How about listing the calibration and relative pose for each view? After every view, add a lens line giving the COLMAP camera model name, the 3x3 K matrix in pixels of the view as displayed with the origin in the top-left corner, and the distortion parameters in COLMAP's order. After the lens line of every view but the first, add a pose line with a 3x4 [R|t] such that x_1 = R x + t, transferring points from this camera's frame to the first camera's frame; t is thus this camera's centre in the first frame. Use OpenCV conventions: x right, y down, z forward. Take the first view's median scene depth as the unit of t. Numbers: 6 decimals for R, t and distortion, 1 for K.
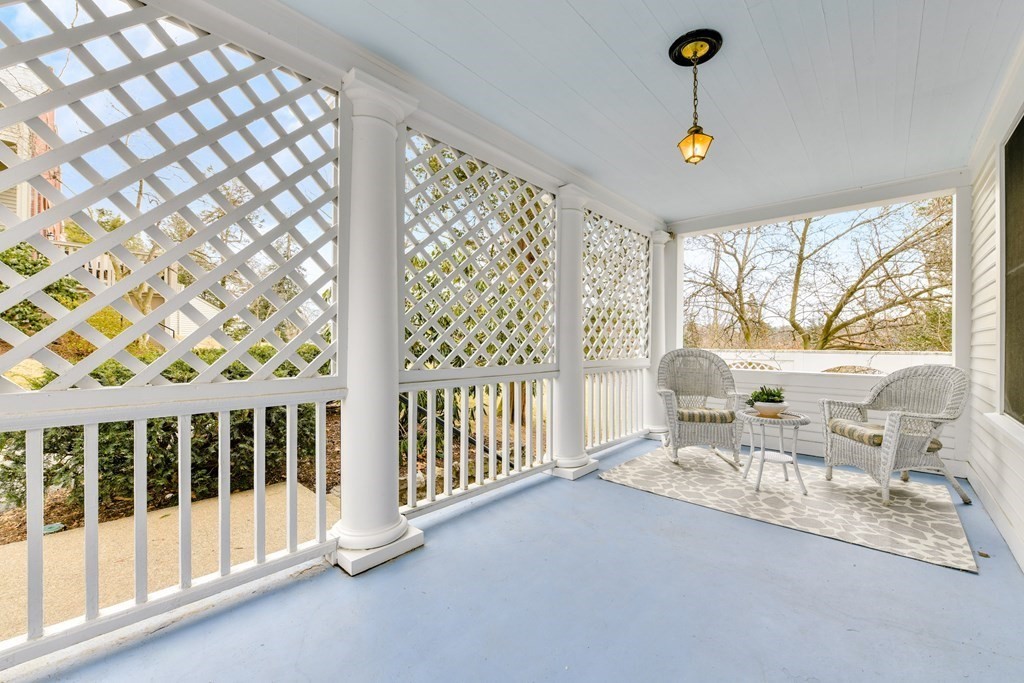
lens RADIAL K [[406.0, 0, 519.9], [0, 406.0, 344.7], [0, 0, 1]] dist [-0.001938, -0.000501]
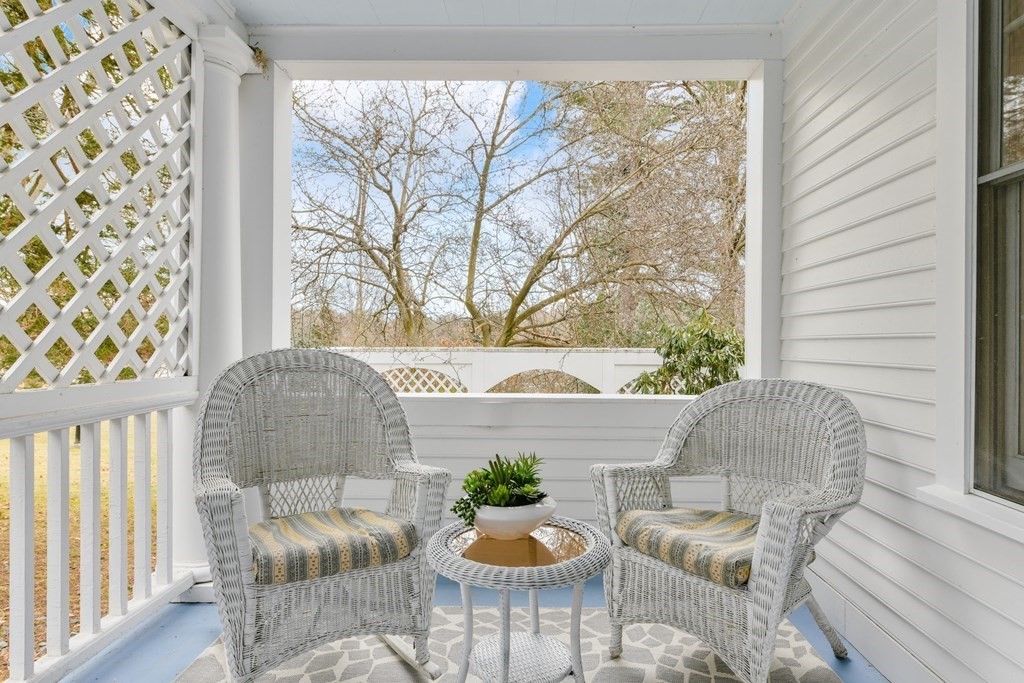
lens RADIAL K [[609.5, 0, 517.8], [0, 609.5, 342.3], [0, 0, 1]] dist [-0.004594, -0.001697]
pose [[0.762426, -0.003533, 0.647066, 0.186412], [0.001435, 0.999992, 0.003770, 0.001590], [-0.647074, -0.001946, 0.762425, 0.396964]]
